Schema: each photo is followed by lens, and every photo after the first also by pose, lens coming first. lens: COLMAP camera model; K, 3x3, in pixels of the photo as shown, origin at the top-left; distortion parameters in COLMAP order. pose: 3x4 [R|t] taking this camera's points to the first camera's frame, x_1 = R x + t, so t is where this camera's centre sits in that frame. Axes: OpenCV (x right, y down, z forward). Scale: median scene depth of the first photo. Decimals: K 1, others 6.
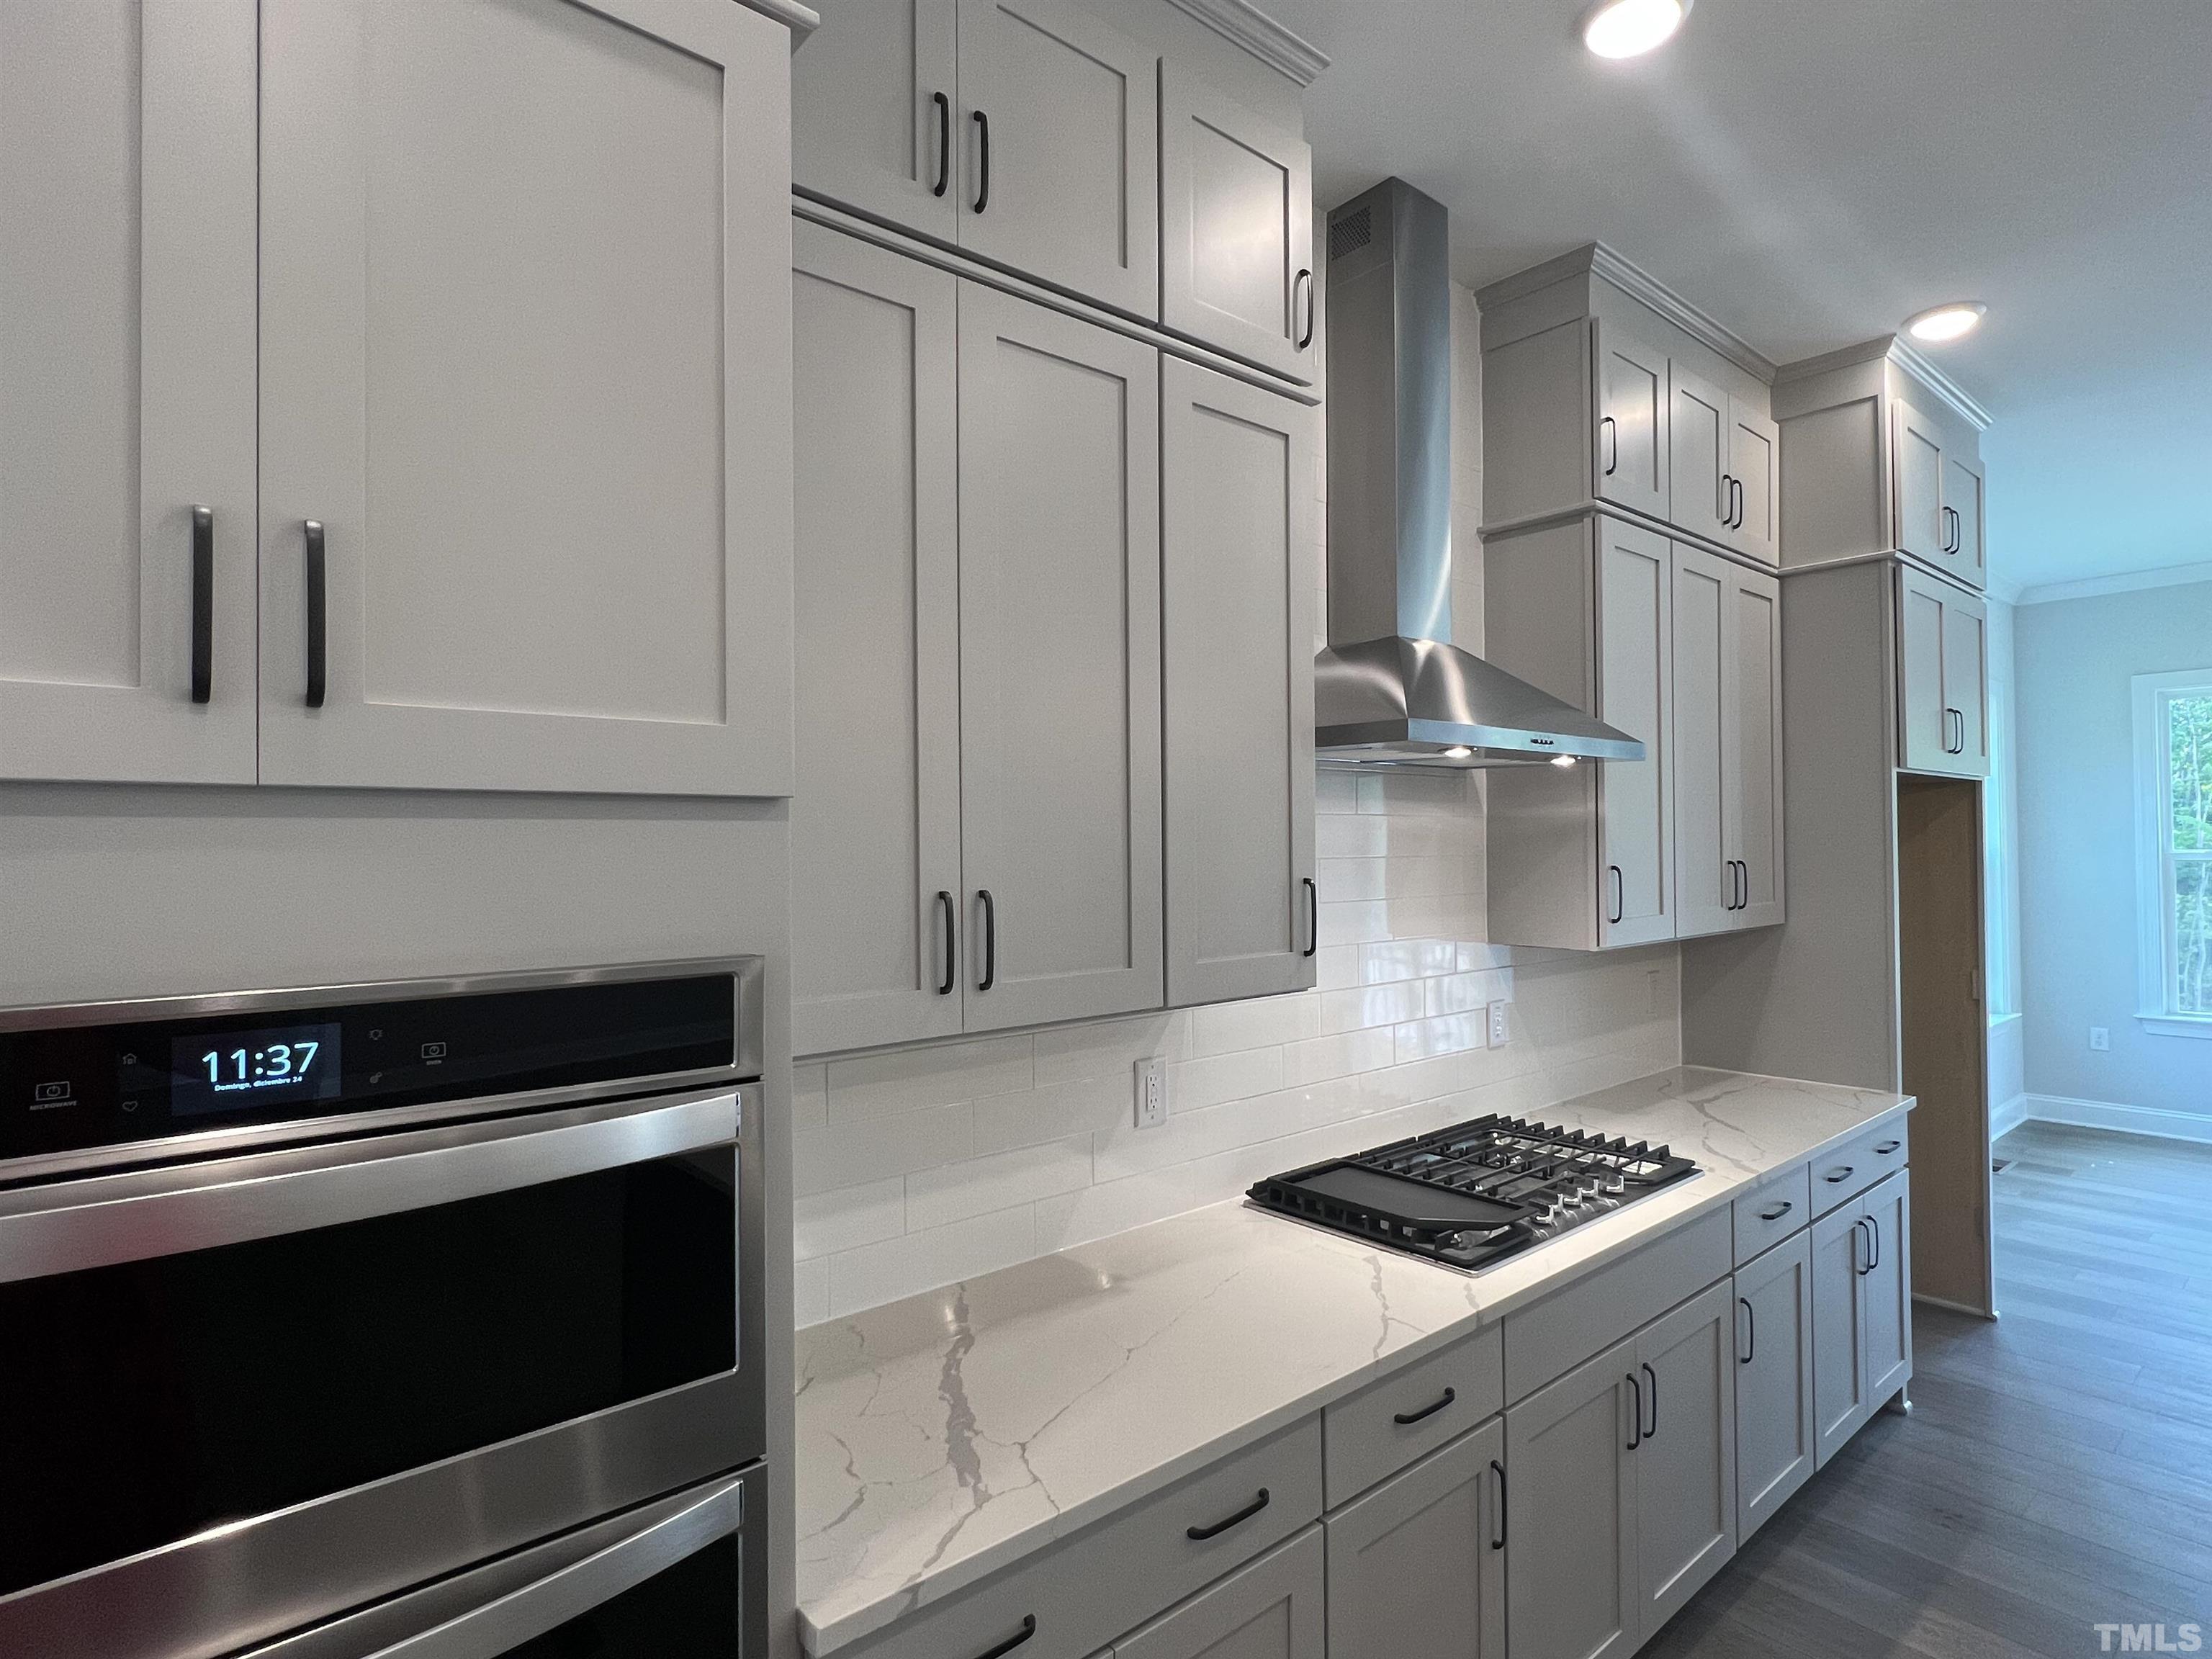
lens RADIAL K [[1155.9, 0, 1099.1], [0, 1155.9, 828.2], [0, 0, 1]] dist [-0.004685, 0.000273]
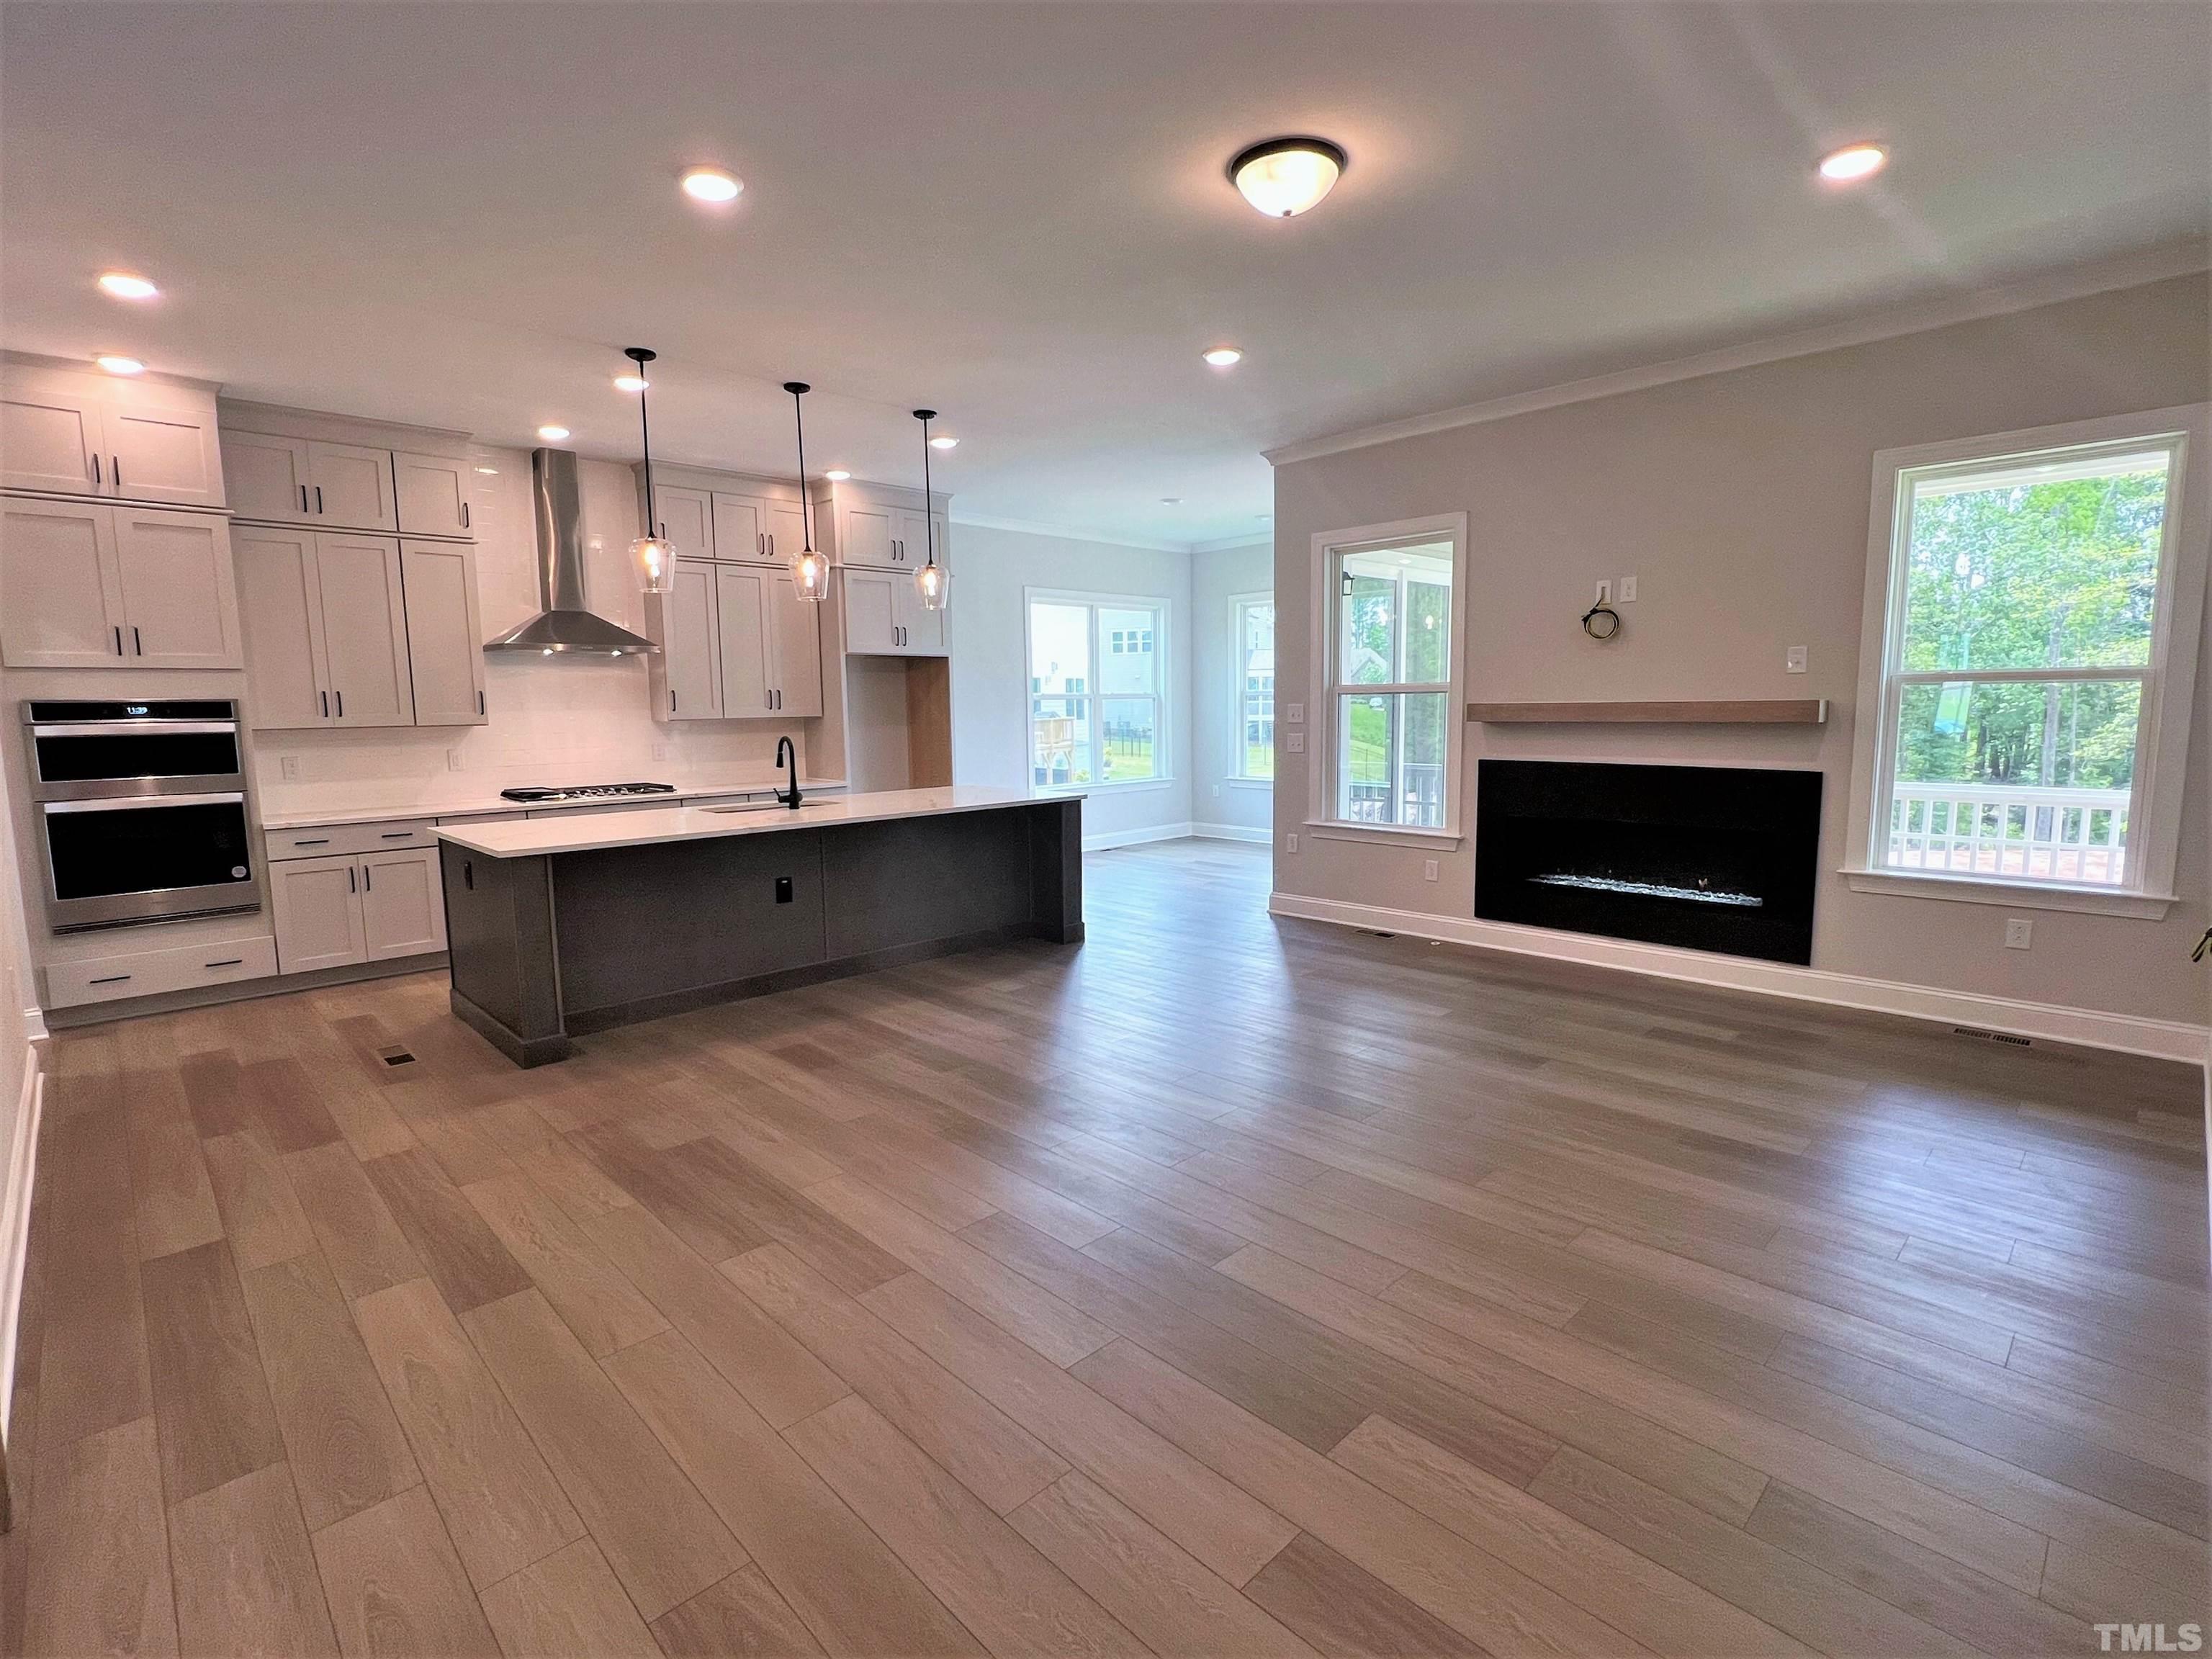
lens RADIAL K [[1057.2, 0, 1101.1], [0, 1057.2, 828.7], [0, 0, 1]] dist [-0.001382, 0.000246]
pose [[0.997693, -0.012913, 0.066644, 1.246534], [0.003932, 0.991085, 0.133171, 0.026588], [-0.067769, -0.132601, 0.988850, -1.553686]]
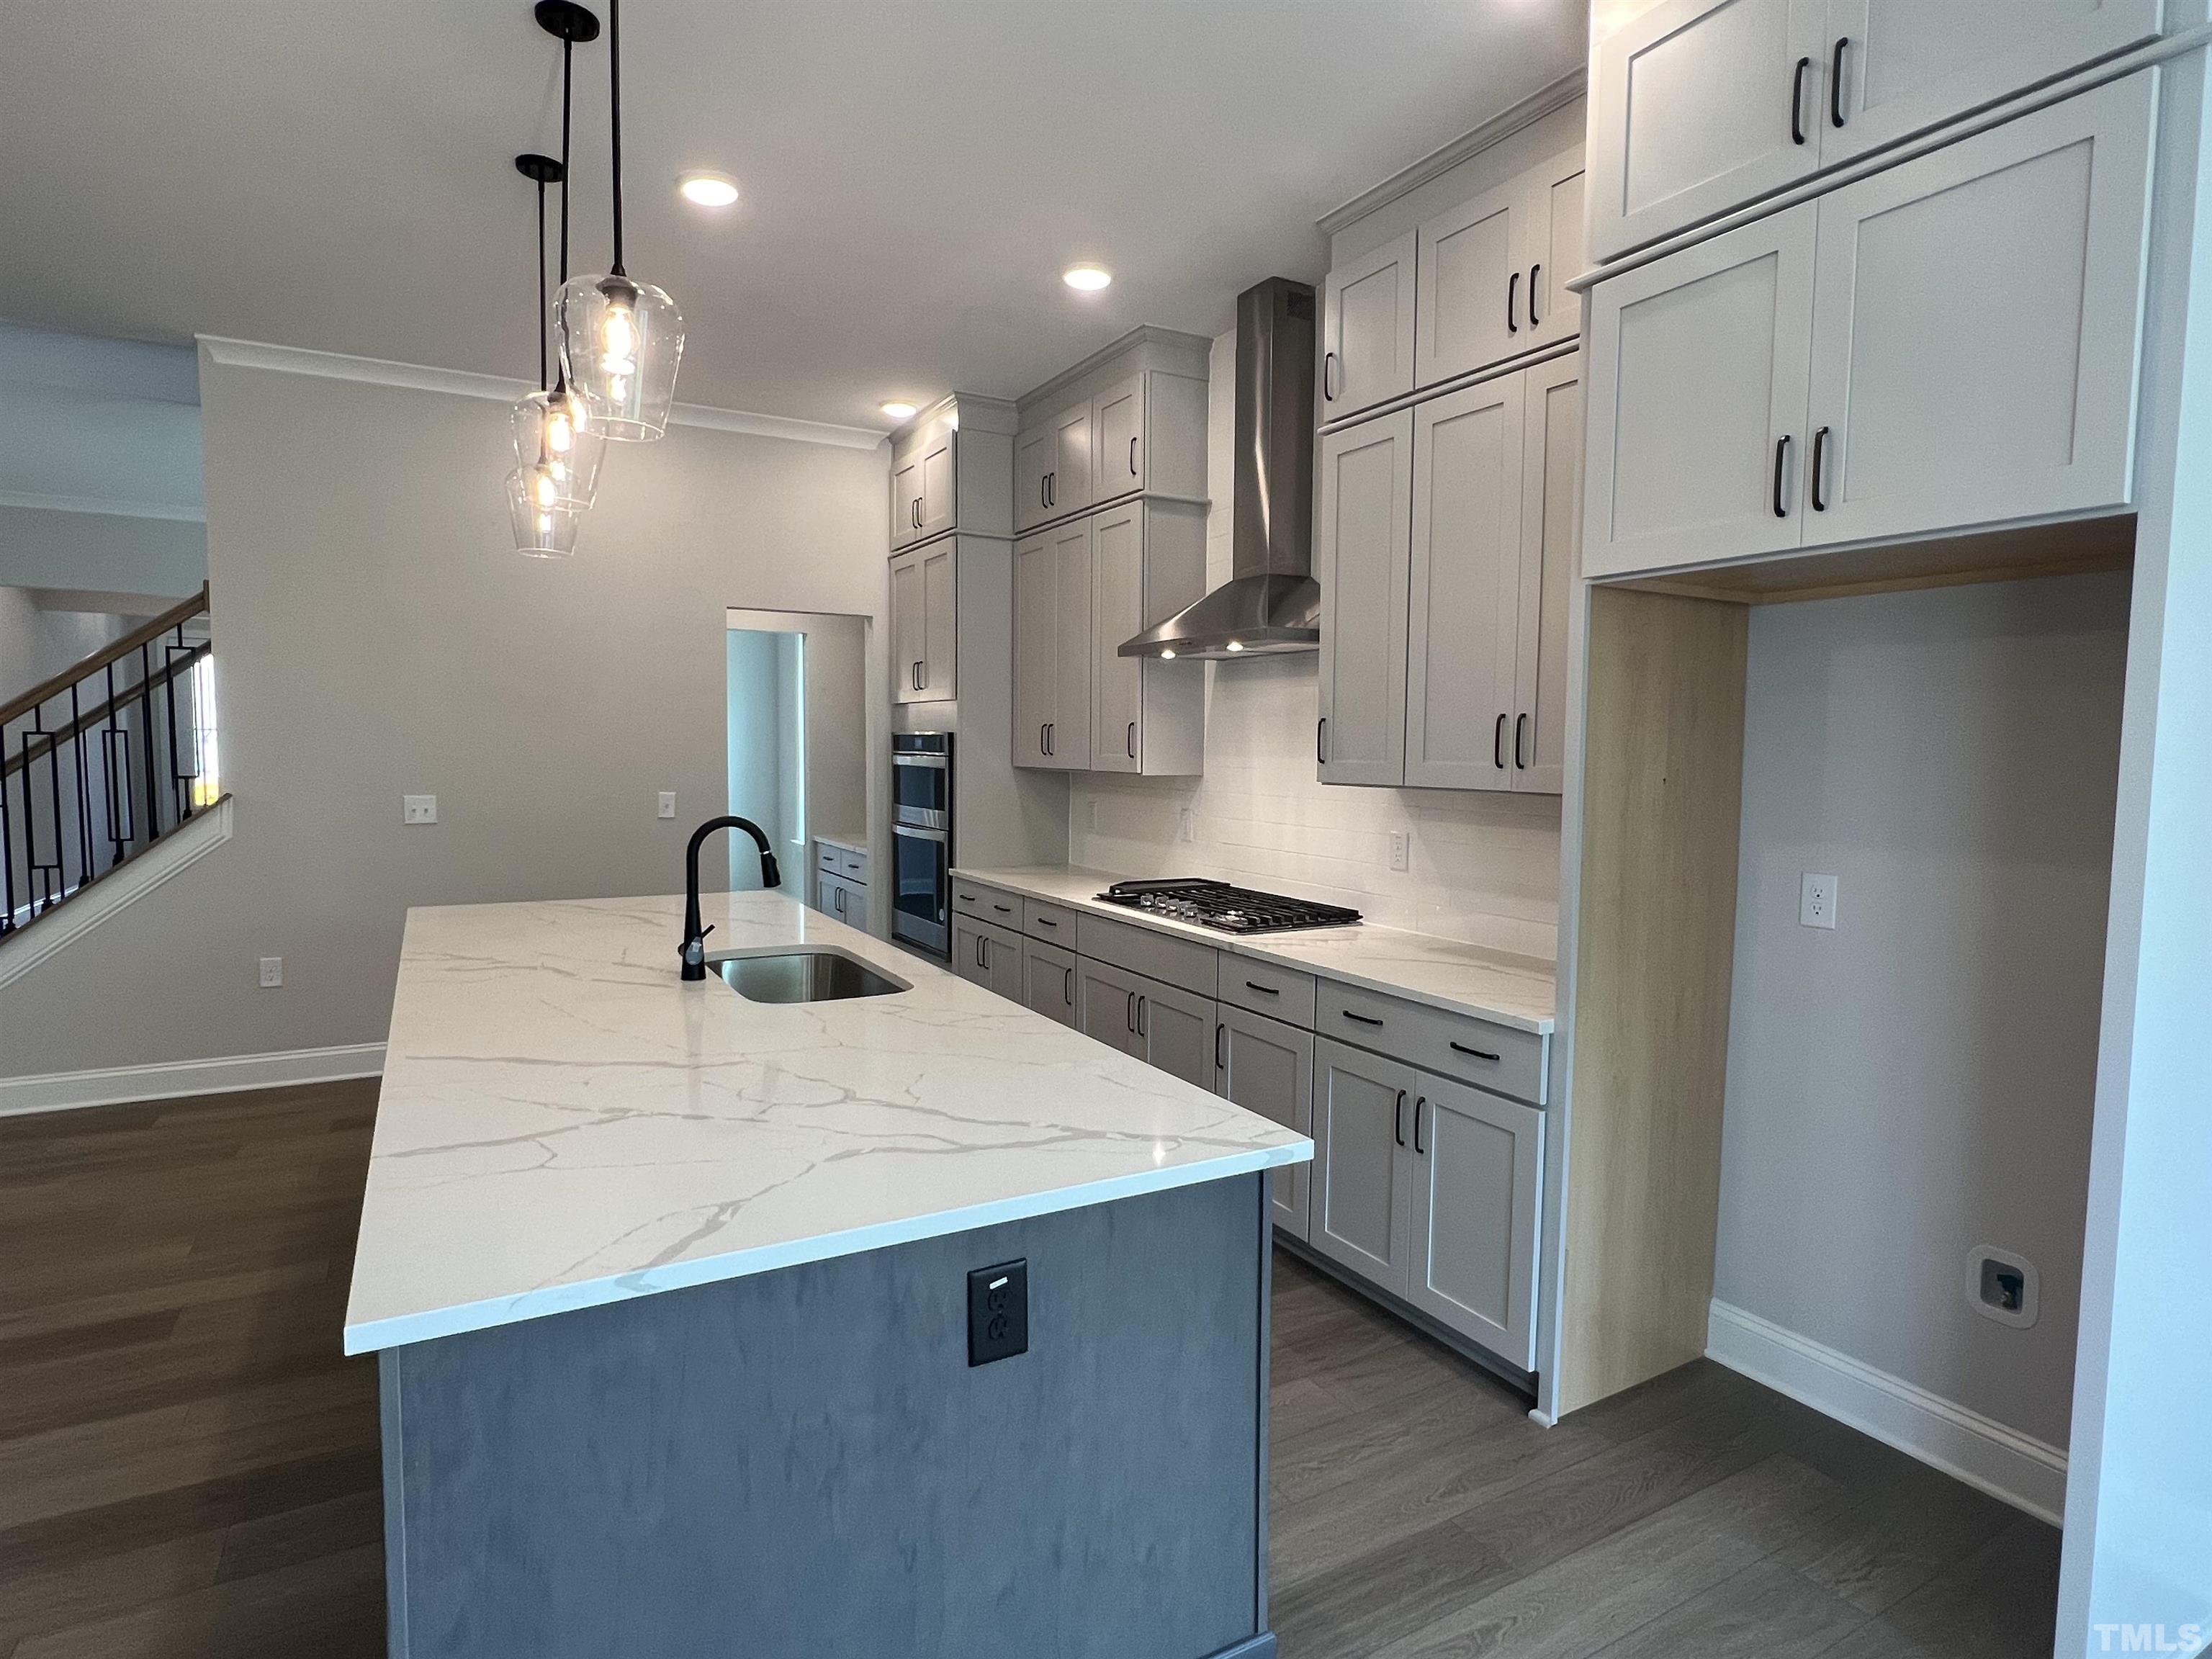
lens RADIAL K [[1173.3, 0, 1106.0], [0, 1173.3, 829.5], [0, 0, 1]] dist [-0.001888, 0.000193]
pose [[-0.183269, 0.074294, -0.980251, 1.696236], [0.002314, 0.997170, 0.075144, 0.056981], [0.983060, 0.011504, -0.182922, 0.972471]]
